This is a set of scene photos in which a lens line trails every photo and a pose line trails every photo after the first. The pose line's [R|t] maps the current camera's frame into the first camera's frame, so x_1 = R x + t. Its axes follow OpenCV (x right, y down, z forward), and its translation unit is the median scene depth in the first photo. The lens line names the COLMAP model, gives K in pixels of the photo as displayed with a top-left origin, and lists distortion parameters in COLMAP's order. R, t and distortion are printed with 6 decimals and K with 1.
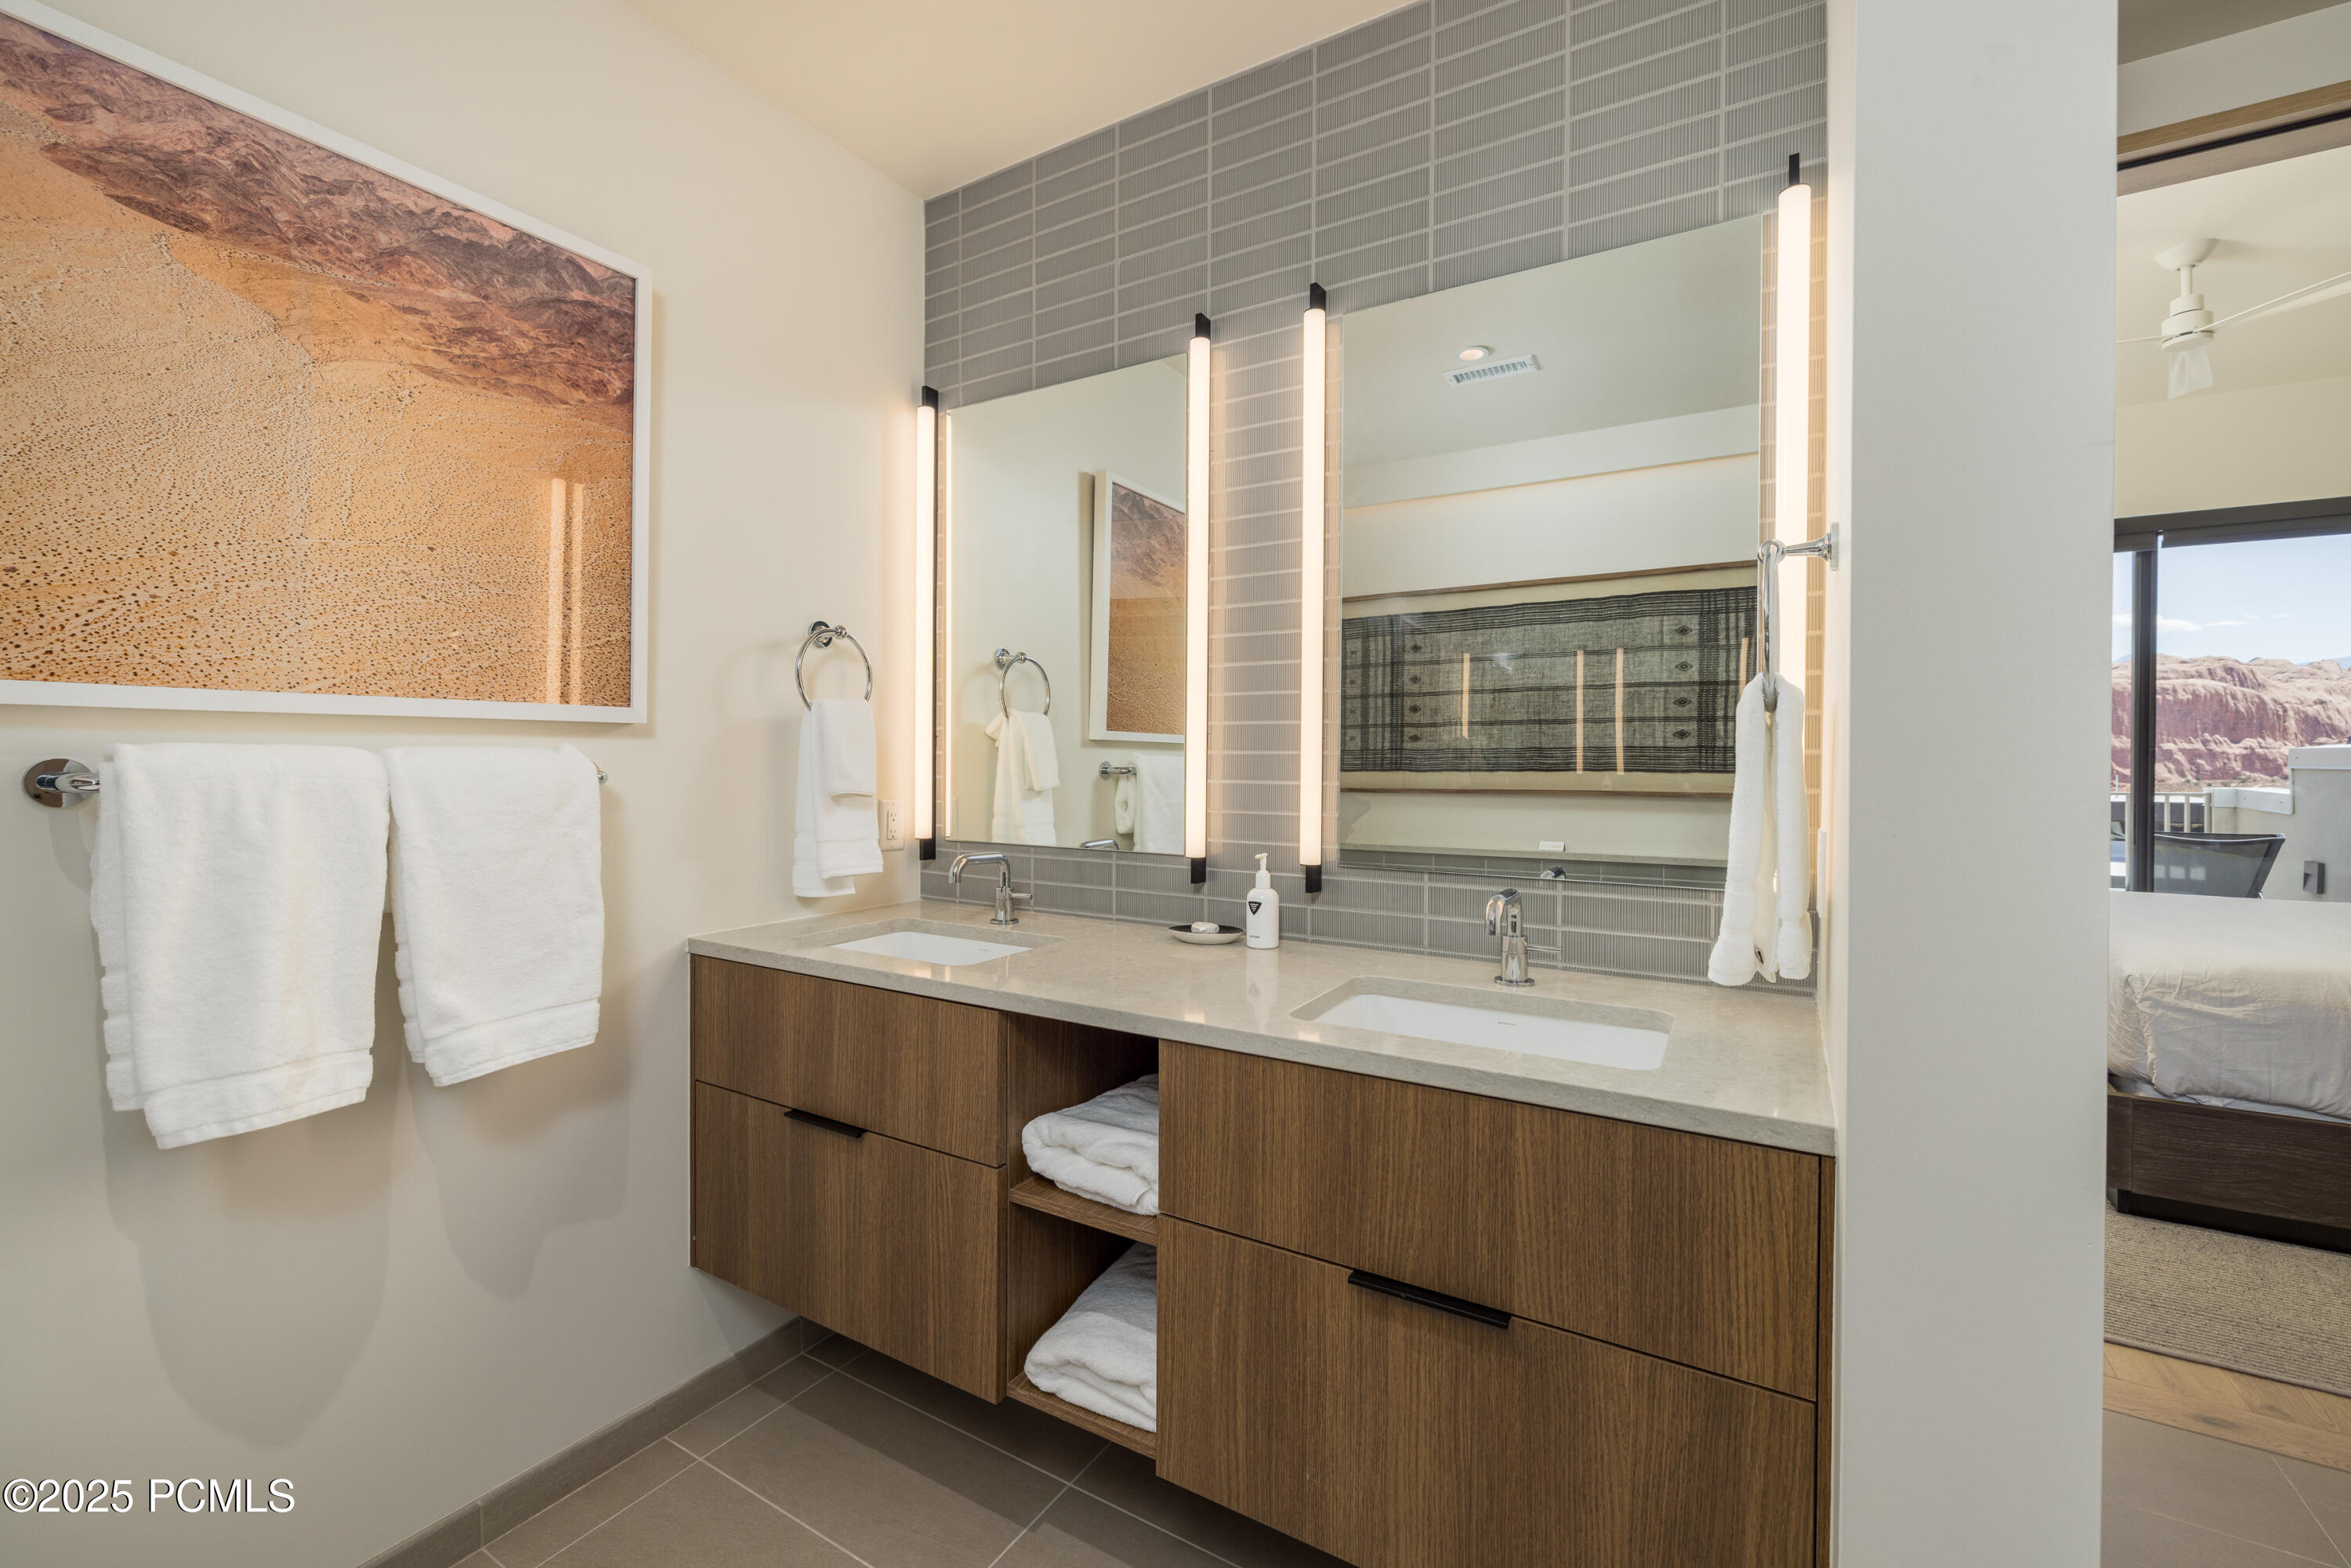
lens RADIAL K [[997.6, 0, 1168.2], [0, 997.6, 759.2], [0, 0, 1]] dist [0.002246, 0.000661]
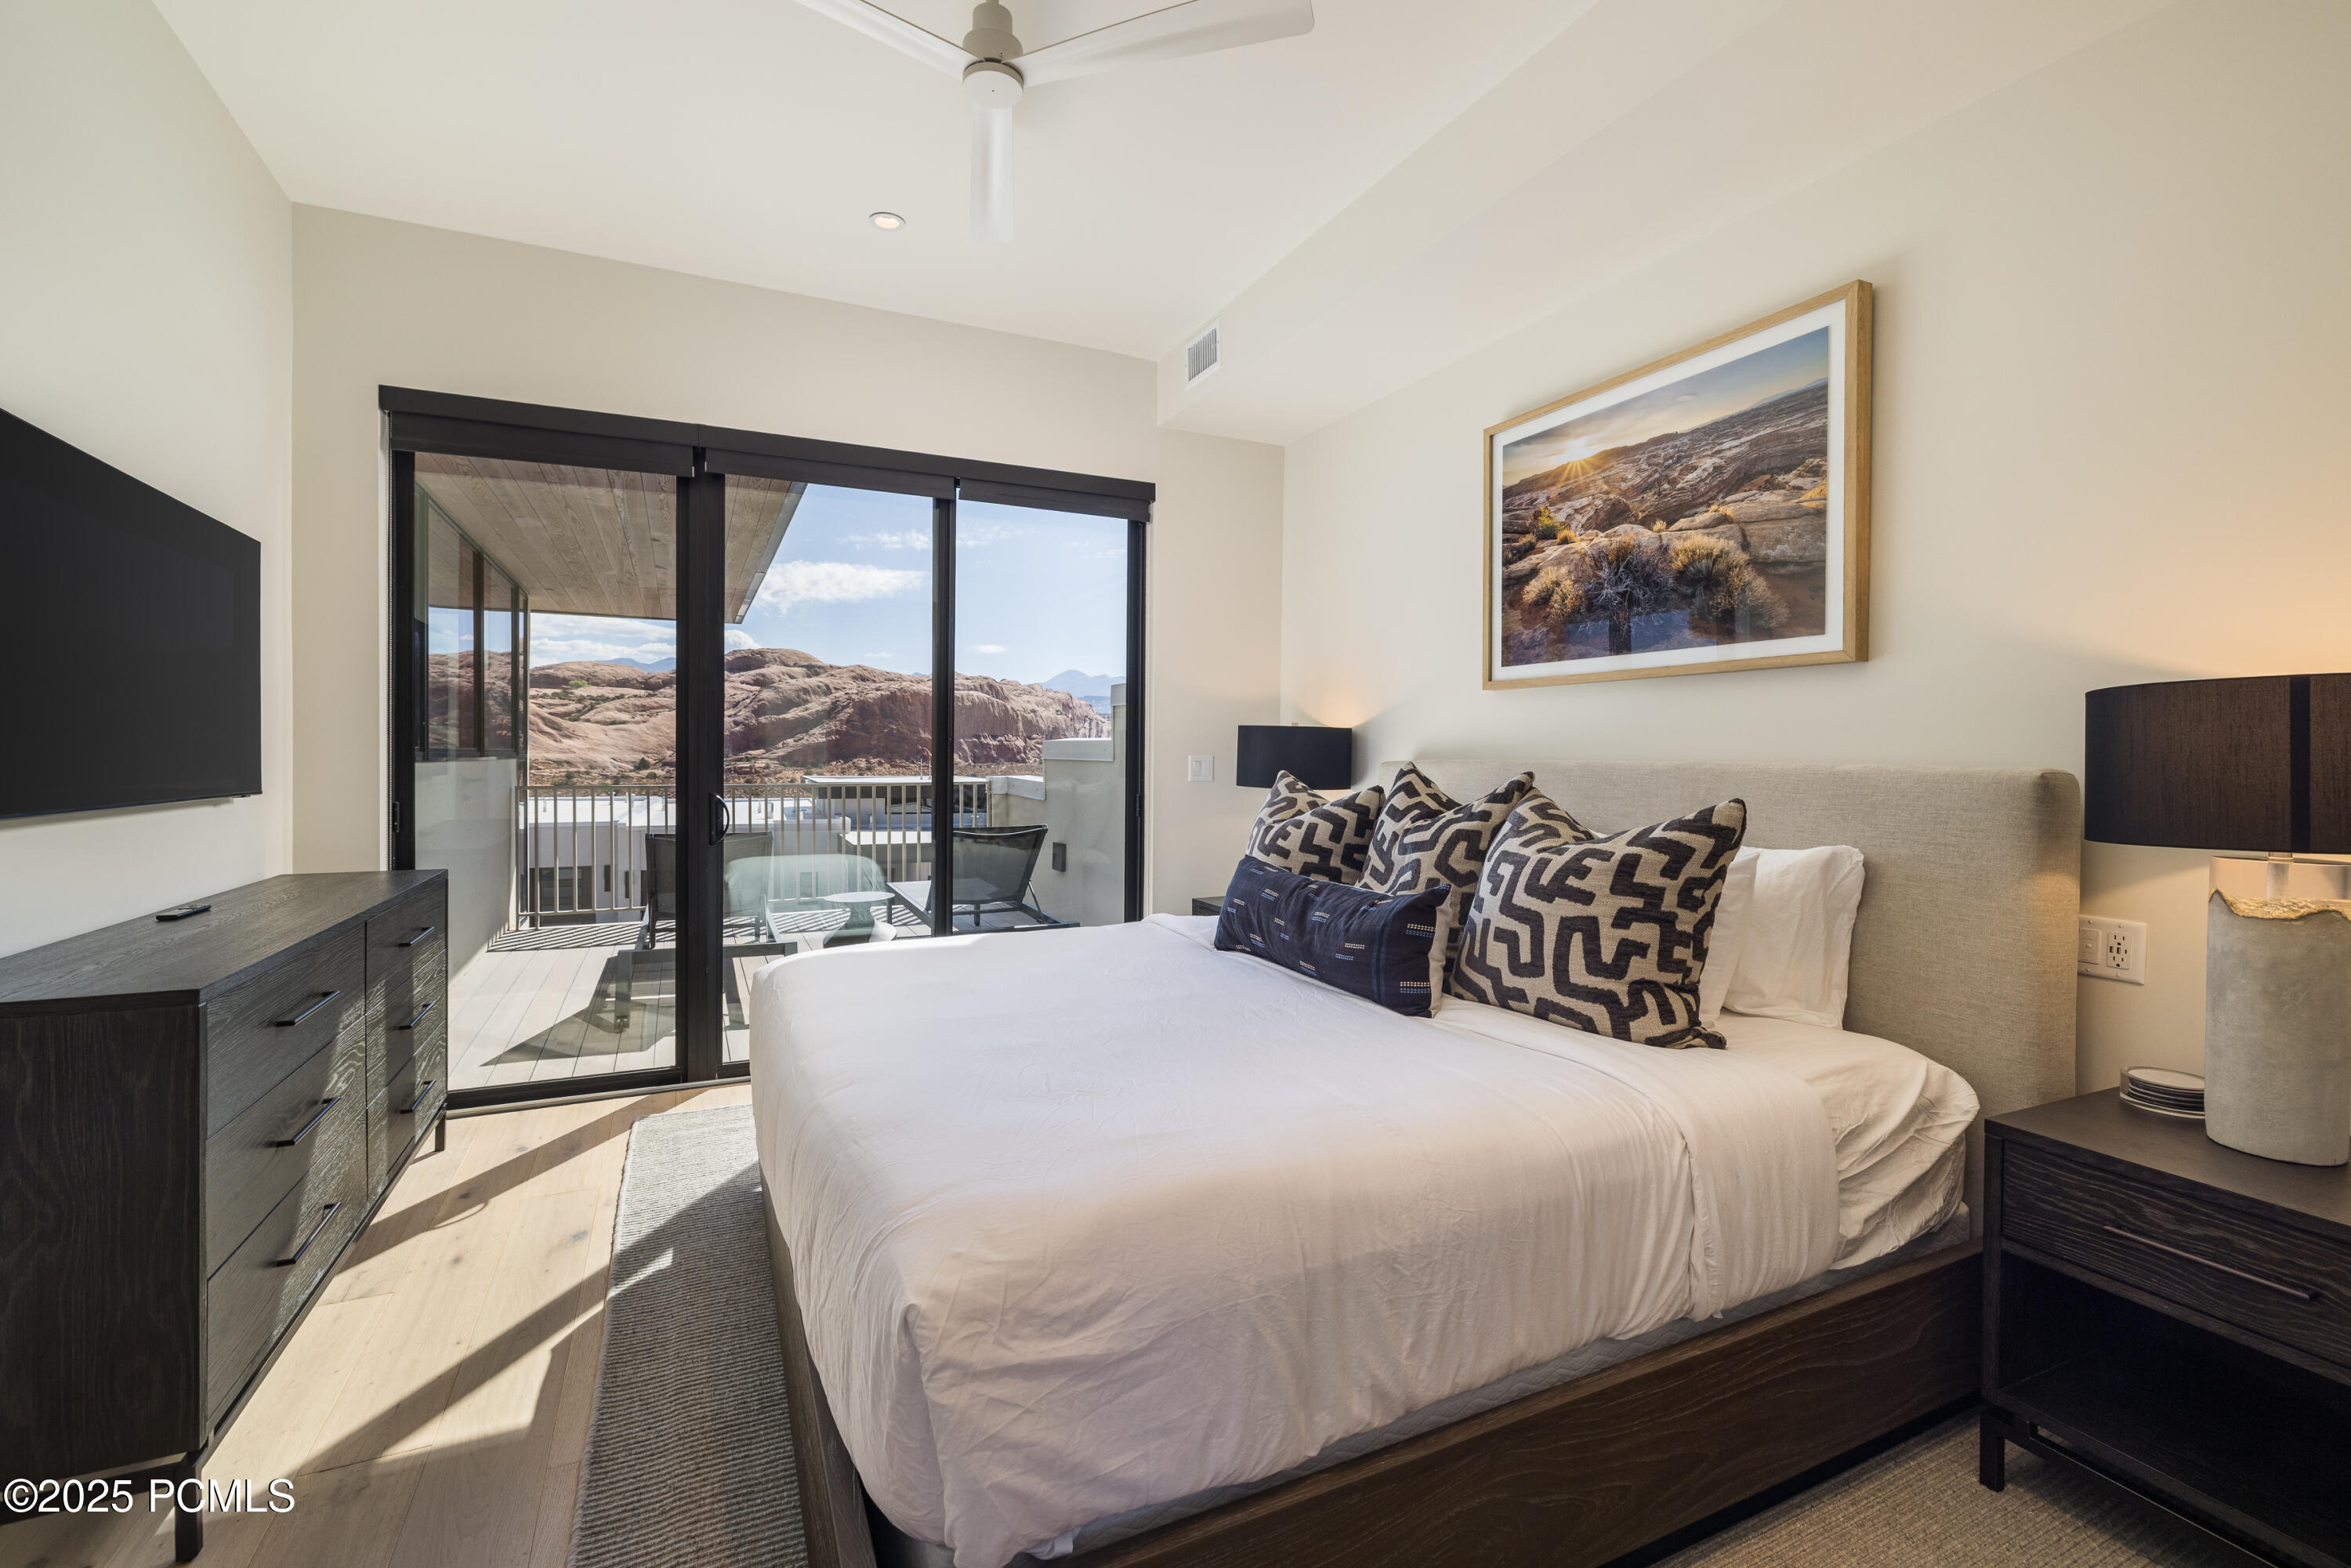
lens RADIAL K [[997.6, 0, 1168.2], [0, 997.6, 759.2], [0, 0, 1]] dist [0.002246, 0.000661]
pose [[0.548745, -0.011037, 0.835917, 0.384273], [0.003766, 0.999935, 0.010730, -0.001414], [-0.835981, -0.002740, 0.548751, 0.390148]]
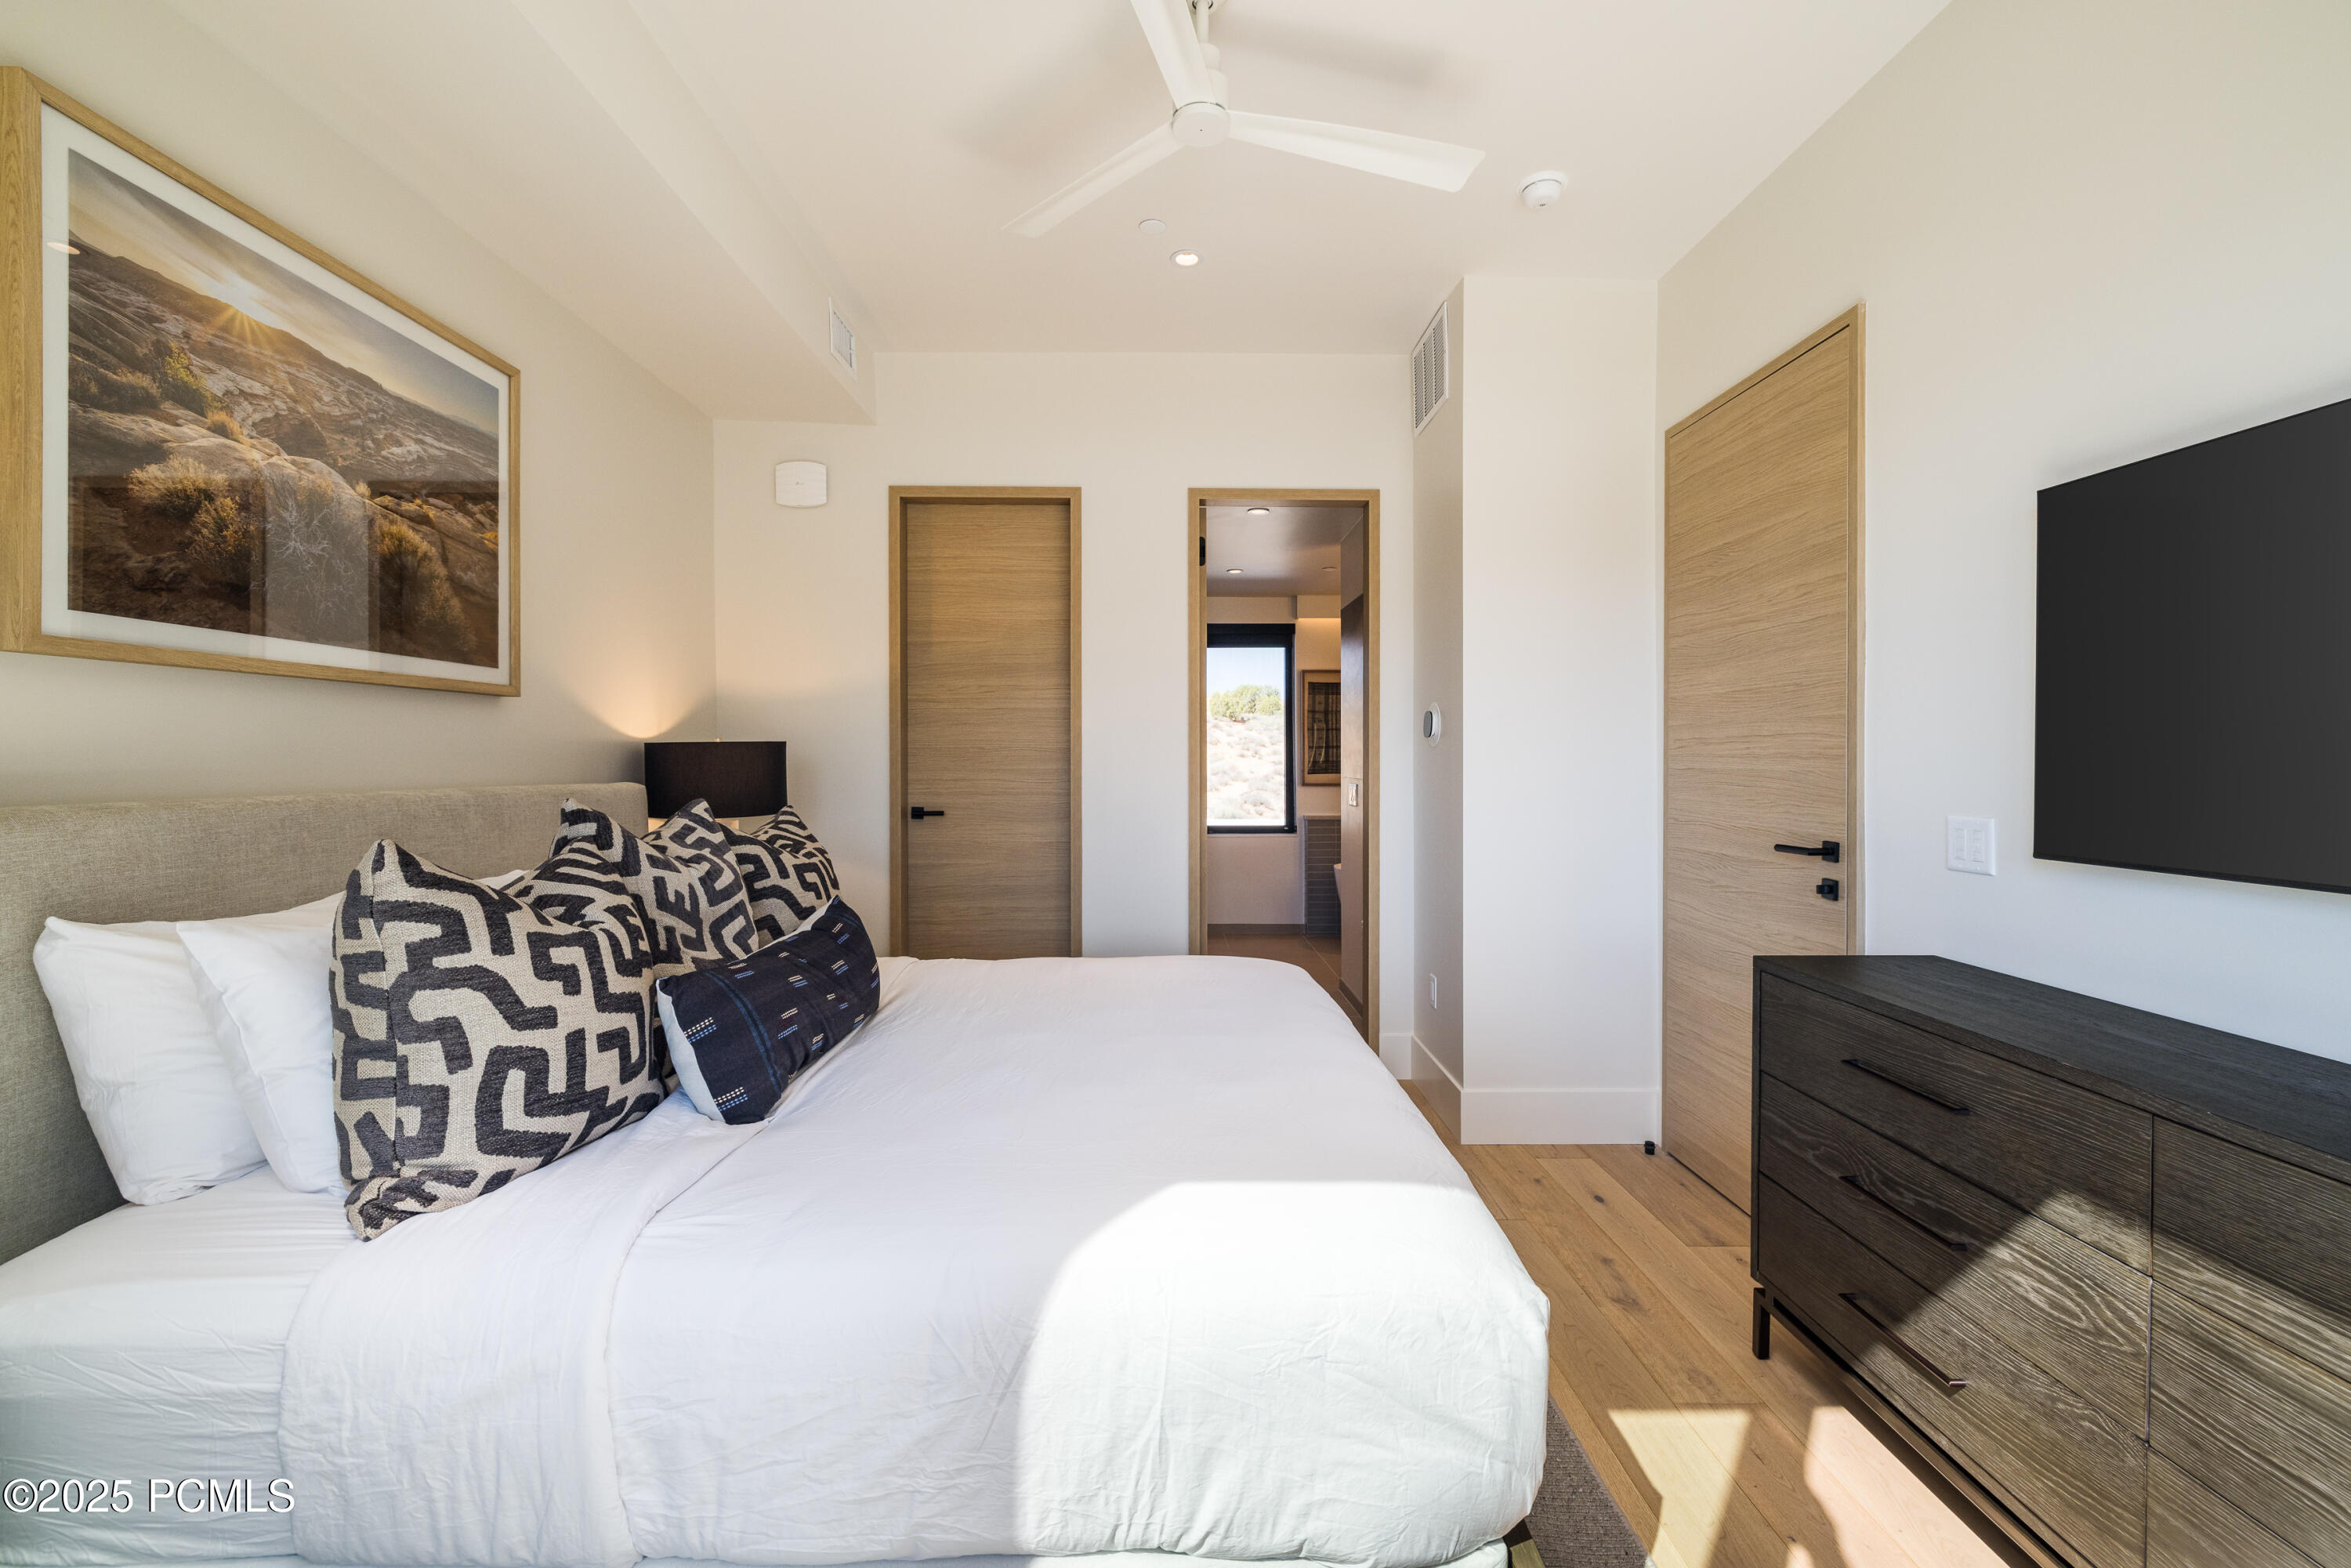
lens RADIAL K [[997.6, 0, 1168.2], [0, 997.6, 759.2], [0, 0, 1]] dist [0.002246, 0.000661]
pose [[-0.856818, -0.005349, -0.515592, 0.657021], [-0.006142, 0.999981, -0.000168, -0.005324], [0.515583, 0.003023, -0.856834, 0.708347]]
